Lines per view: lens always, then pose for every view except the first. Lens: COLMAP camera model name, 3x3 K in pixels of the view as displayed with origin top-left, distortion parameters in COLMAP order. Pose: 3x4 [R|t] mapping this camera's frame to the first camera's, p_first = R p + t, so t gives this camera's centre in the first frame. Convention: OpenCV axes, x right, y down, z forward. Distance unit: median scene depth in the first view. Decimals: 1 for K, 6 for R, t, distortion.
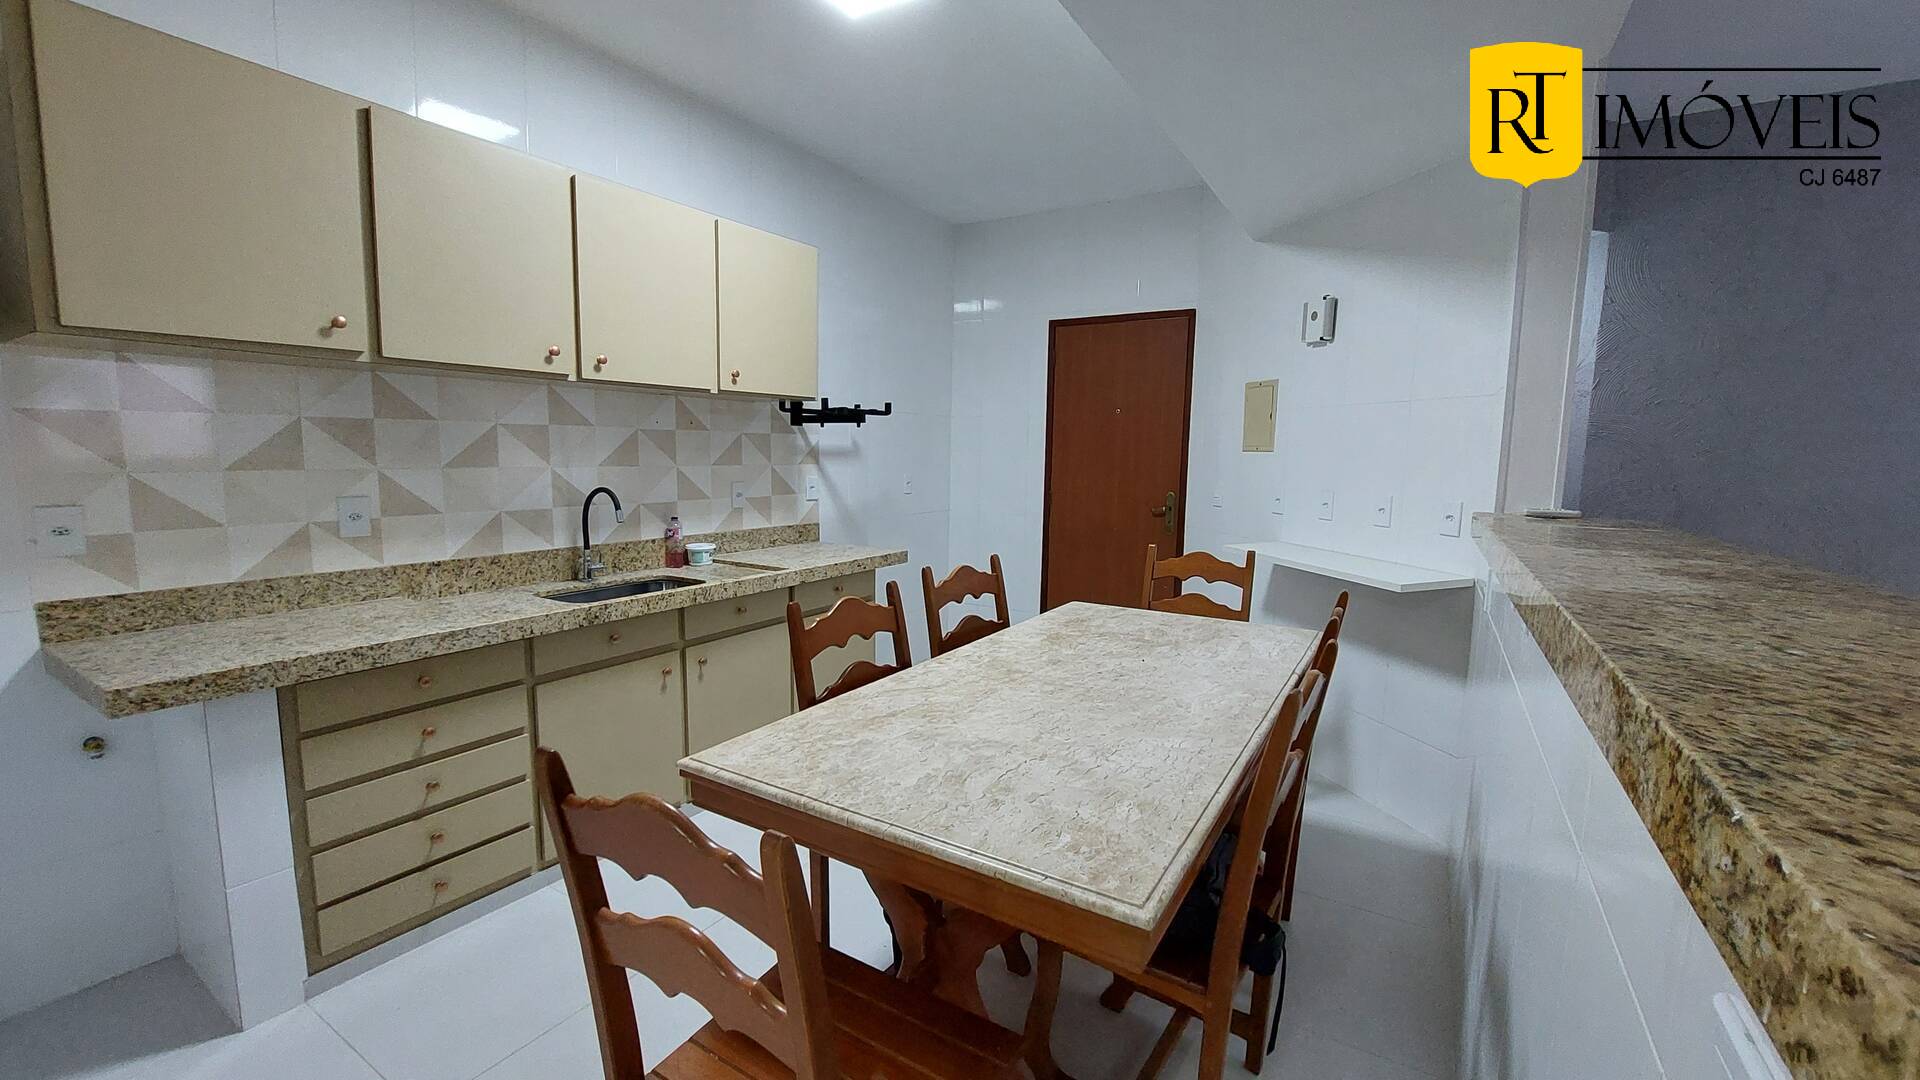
lens RADIAL K [[767.0, 0, 961.2], [0, 767.0, 542.2], [0, 0, 1]] dist [-0.013492, -0.000845]
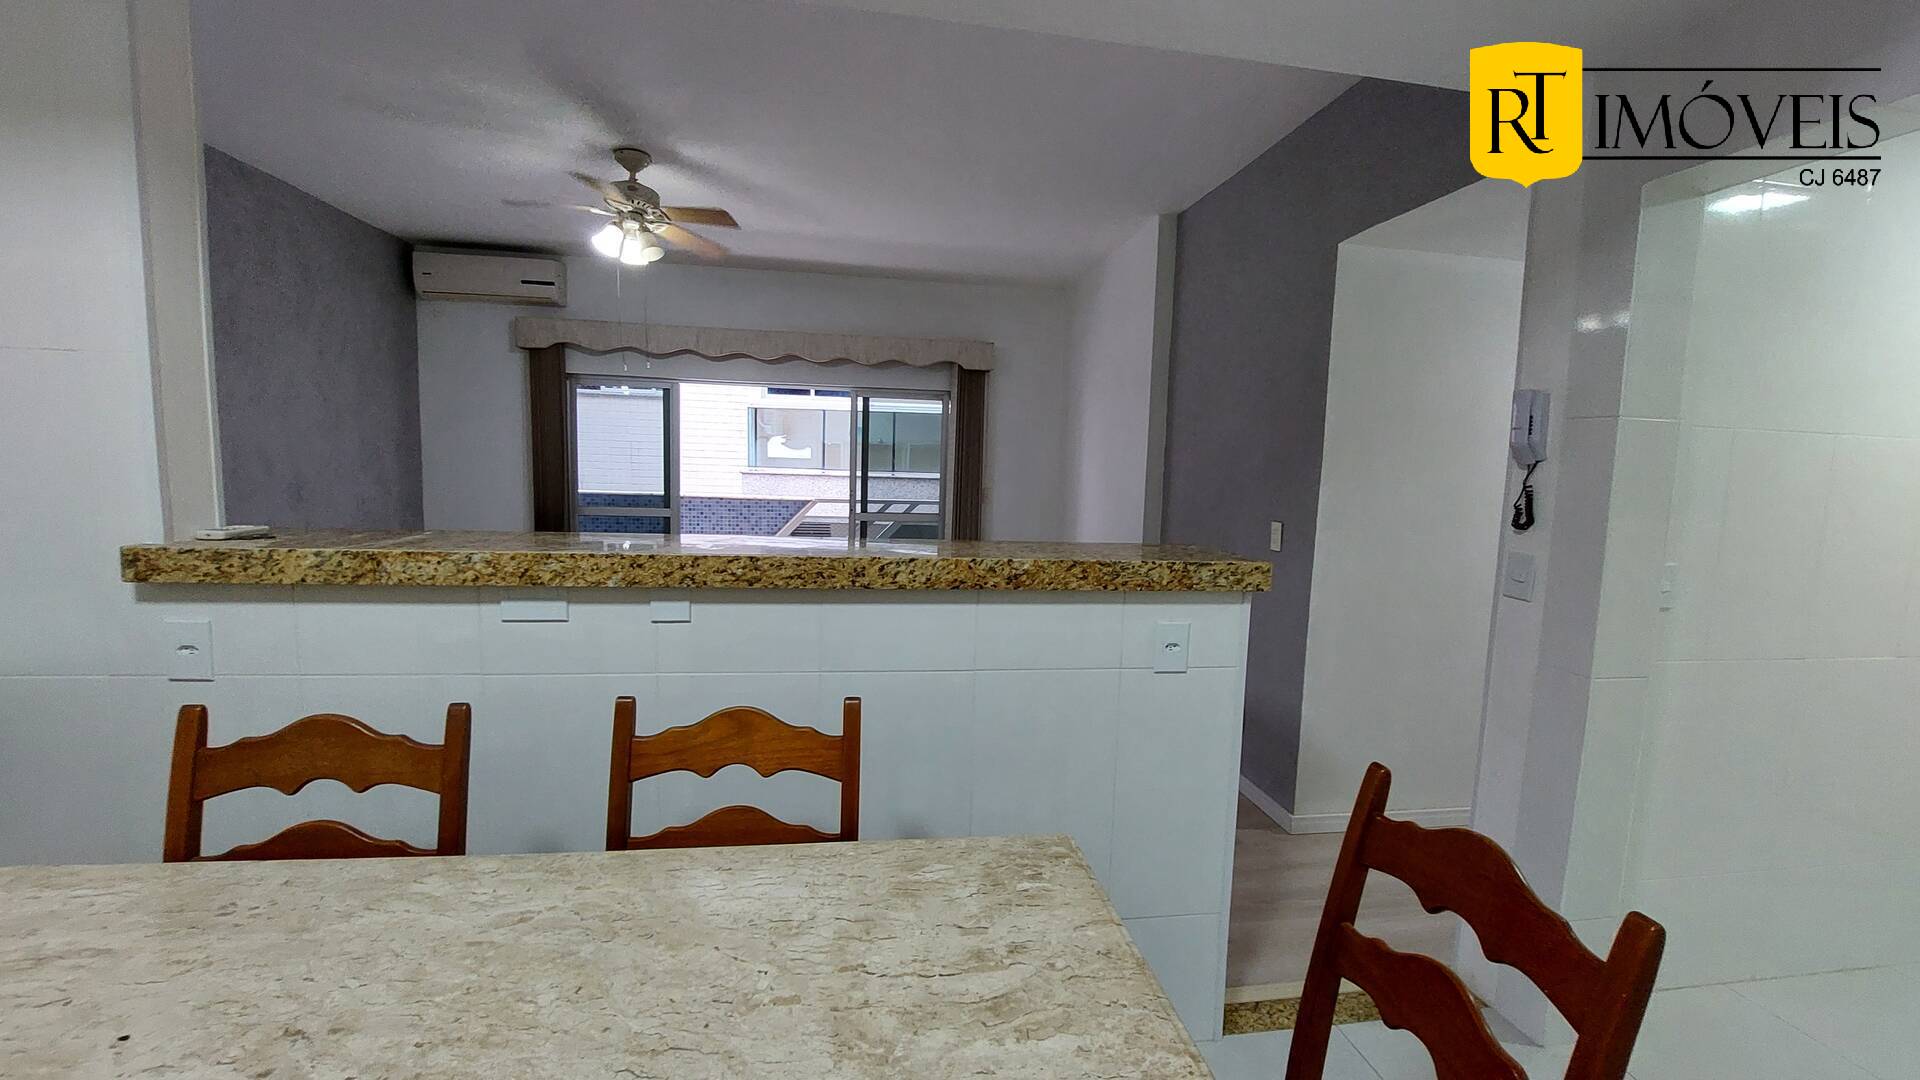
lens RADIAL K [[767.0, 0, 970.4], [0, 767.0, 534.8], [0, 0, 1]] dist [-0.013492, -0.000845]
pose [[-0.652610, -0.114959, 0.748922, -0.401833], [0.044000, 0.981005, 0.188925, -0.200742], [-0.756415, 0.156246, -0.635156, 1.265262]]
